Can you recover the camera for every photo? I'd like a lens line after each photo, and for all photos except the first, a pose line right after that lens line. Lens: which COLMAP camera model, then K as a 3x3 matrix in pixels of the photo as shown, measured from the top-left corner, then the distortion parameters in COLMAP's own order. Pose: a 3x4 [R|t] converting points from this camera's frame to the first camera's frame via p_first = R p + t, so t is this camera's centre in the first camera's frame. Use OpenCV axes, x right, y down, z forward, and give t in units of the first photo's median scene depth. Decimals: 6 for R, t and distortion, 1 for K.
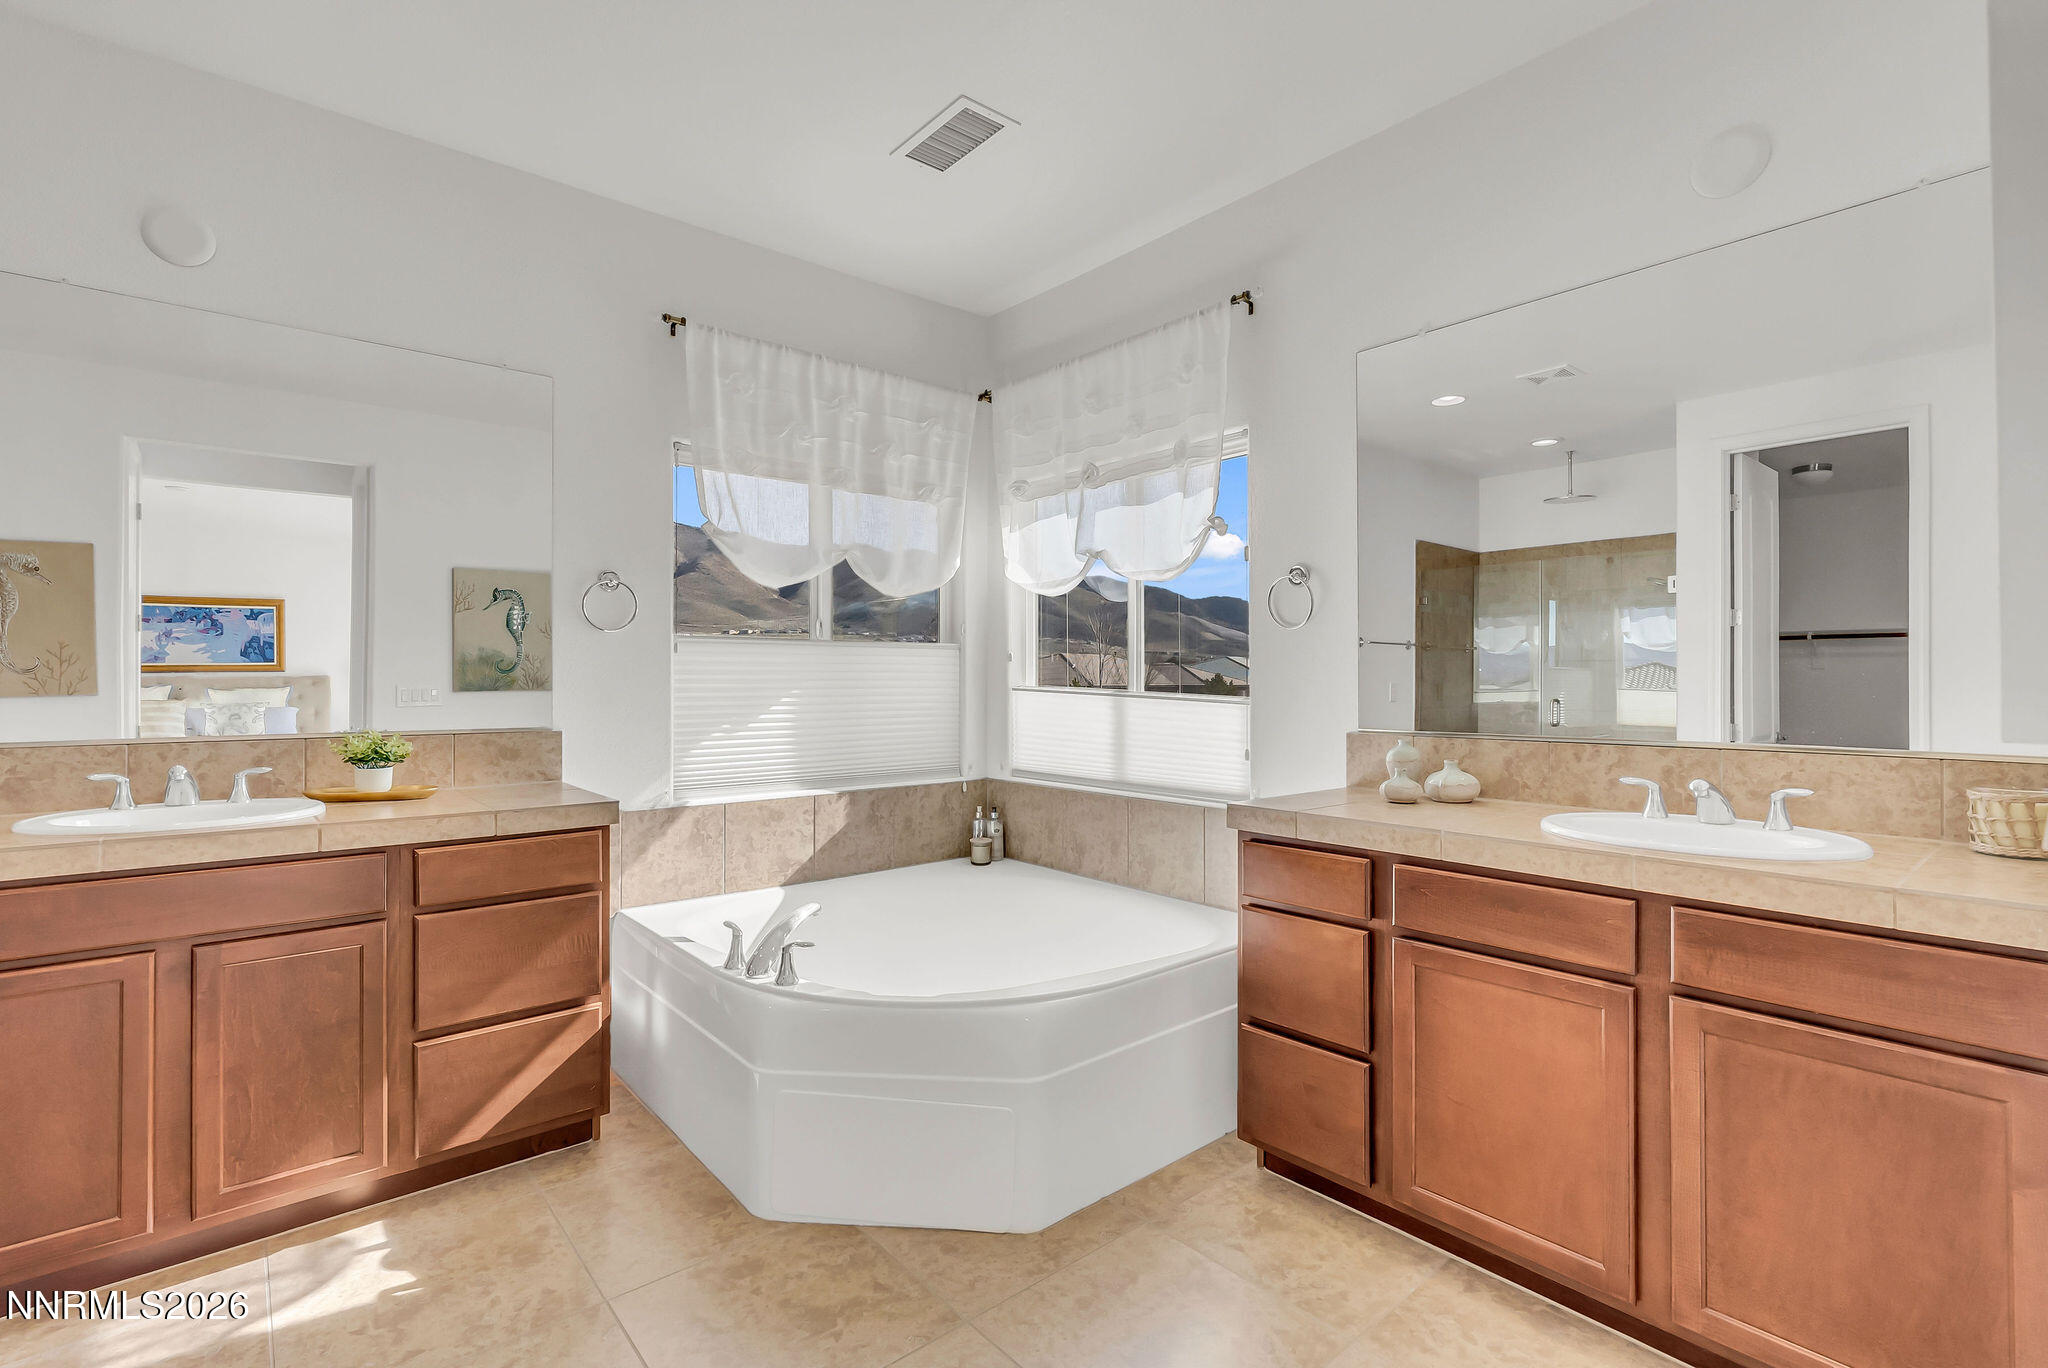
lens RADIAL K [[933.3, 0, 1013.1], [0, 933.3, 688.3], [0, 0, 1]] dist [-0.001991, 0.000383]
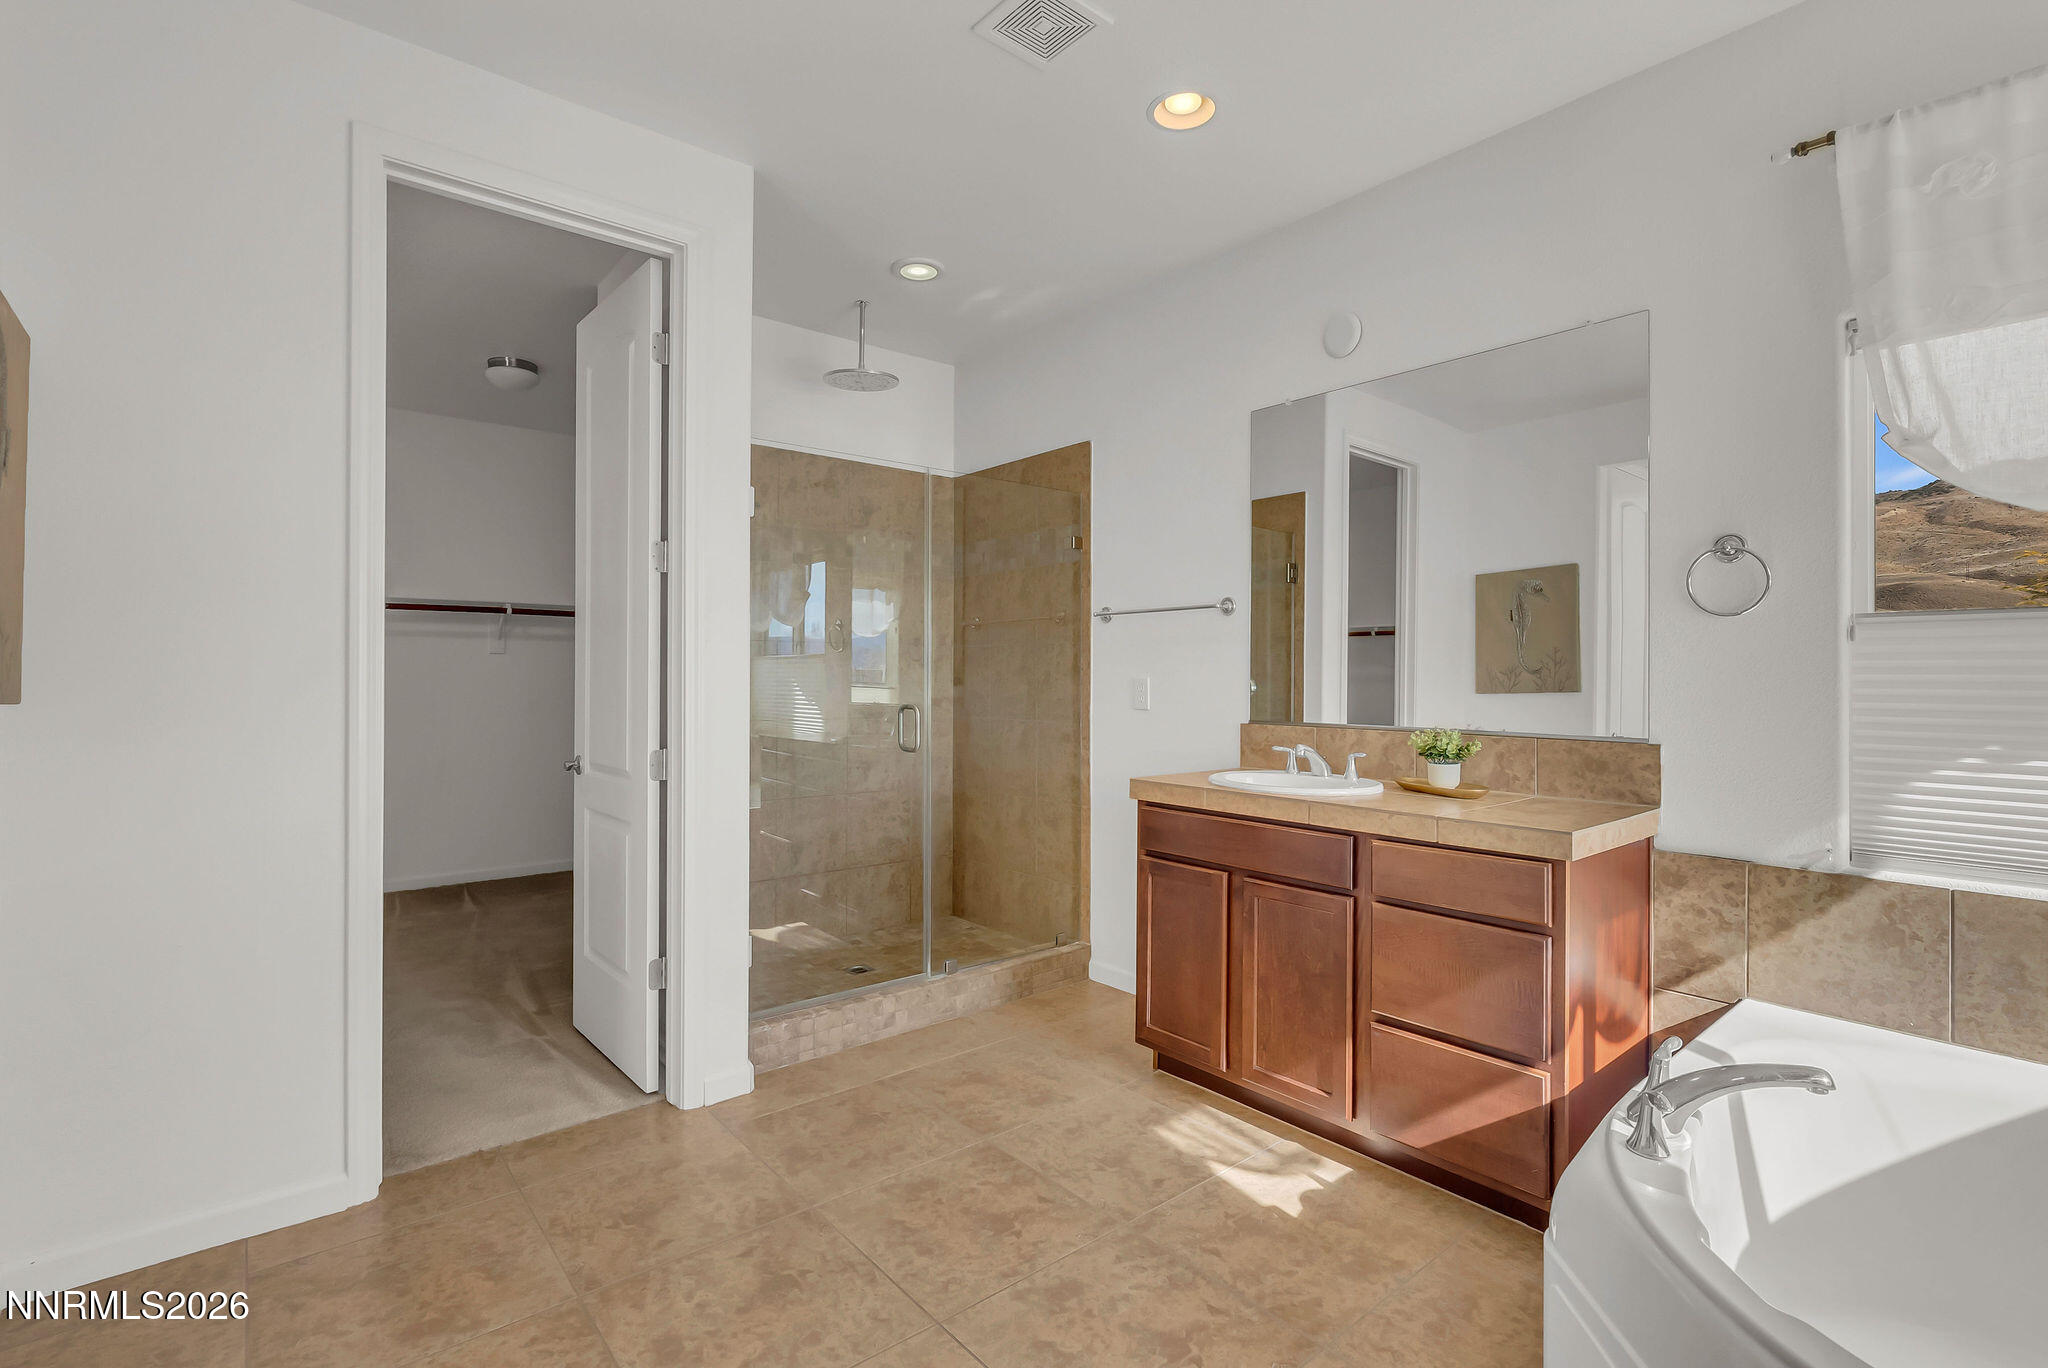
lens RADIAL K [[933.3, 0, 1023.8], [0, 933.3, 673.7], [0, 0, 1]] dist [-0.001991, 0.000383]
pose [[-0.026209, -0.004146, -0.999648, 0.388167], [-0.007952, 0.999961, -0.003939, -0.009170], [0.999625, 0.007846, -0.026241, 0.550814]]
